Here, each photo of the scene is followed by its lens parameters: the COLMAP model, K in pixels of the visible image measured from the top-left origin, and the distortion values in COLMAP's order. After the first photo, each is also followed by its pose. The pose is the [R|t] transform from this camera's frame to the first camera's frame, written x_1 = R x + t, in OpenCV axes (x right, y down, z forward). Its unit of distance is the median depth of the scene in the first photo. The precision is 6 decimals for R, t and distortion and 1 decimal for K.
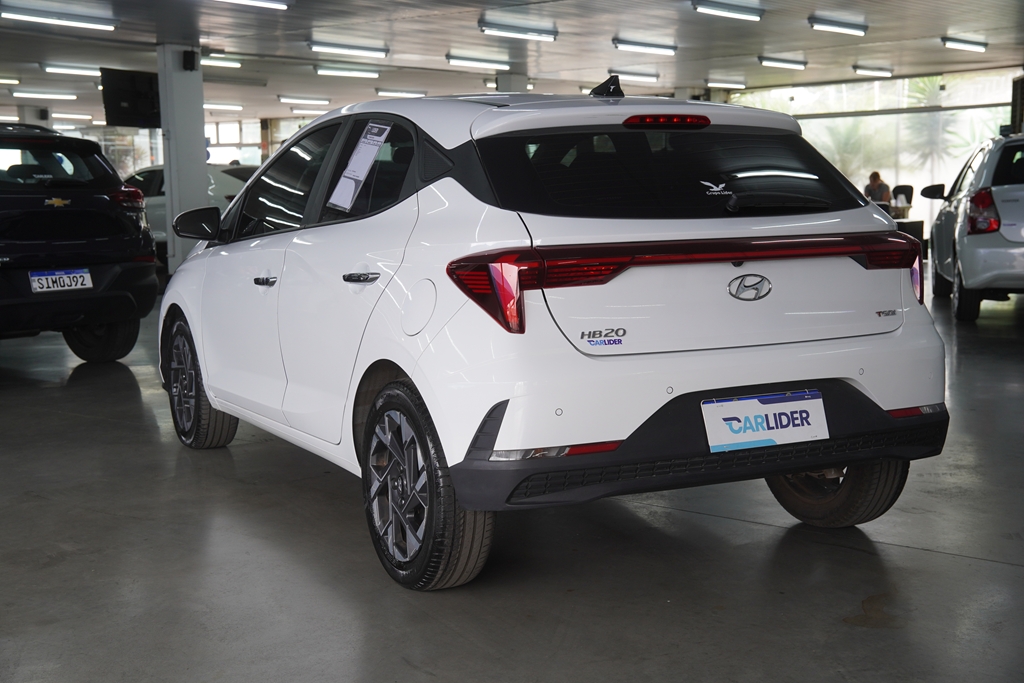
lens RADIAL K [[1363.6, 0, 512.0], [0, 1363.6, 341.5], [0, 0, 1]] dist [0.180759, 0.031489]
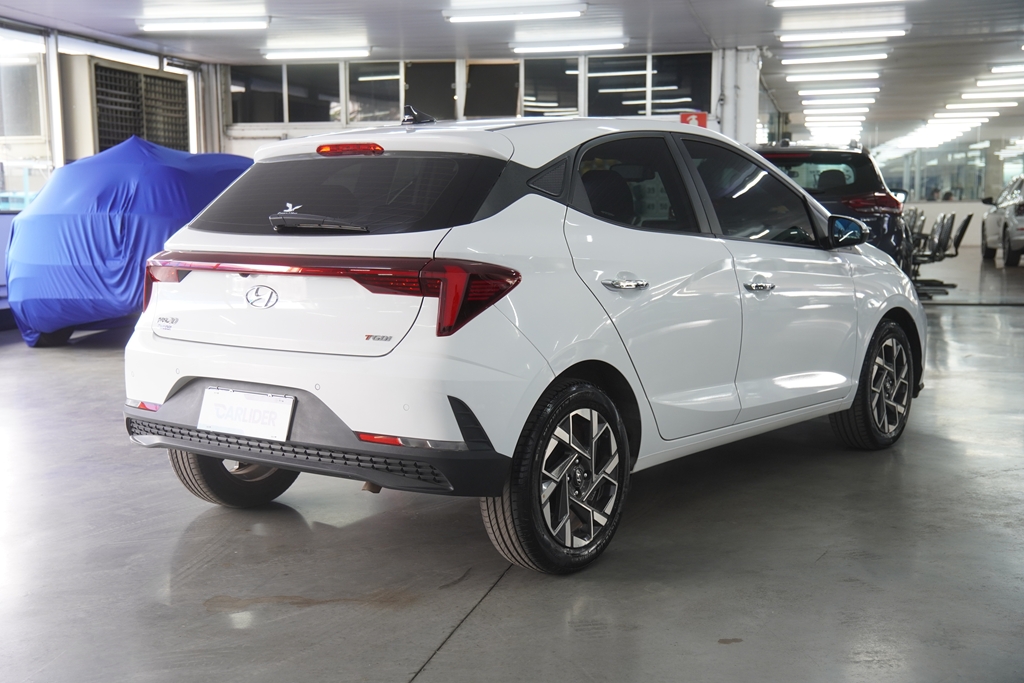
lens RADIAL K [[1309.6, 0, 512.0], [0, 1309.6, 341.5], [0, 0, 1]] dist [0.092303, 0.513610]
pose [[0.426485, 0.112396, -0.897484, 1.244944], [-0.103871, 0.991771, 0.074844, -0.105928], [0.898510, 0.061303, 0.434650, 0.712326]]
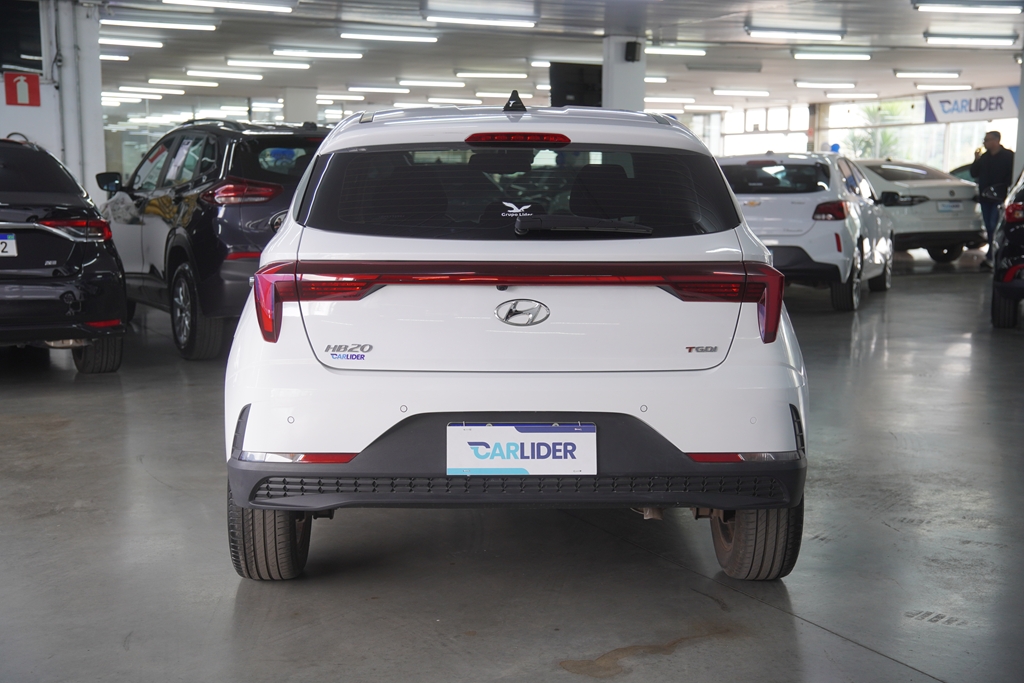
lens RADIAL K [[1467.8, 0, 512.0], [0, 1467.8, 341.5], [0, 0, 1]] dist [0.197899, 0.145756]
pose [[0.903095, 0.069439, -0.423789, 0.611486], [-0.068623, 0.997494, 0.017207, -0.036172], [0.423922, 0.013542, 0.905598, 0.046657]]
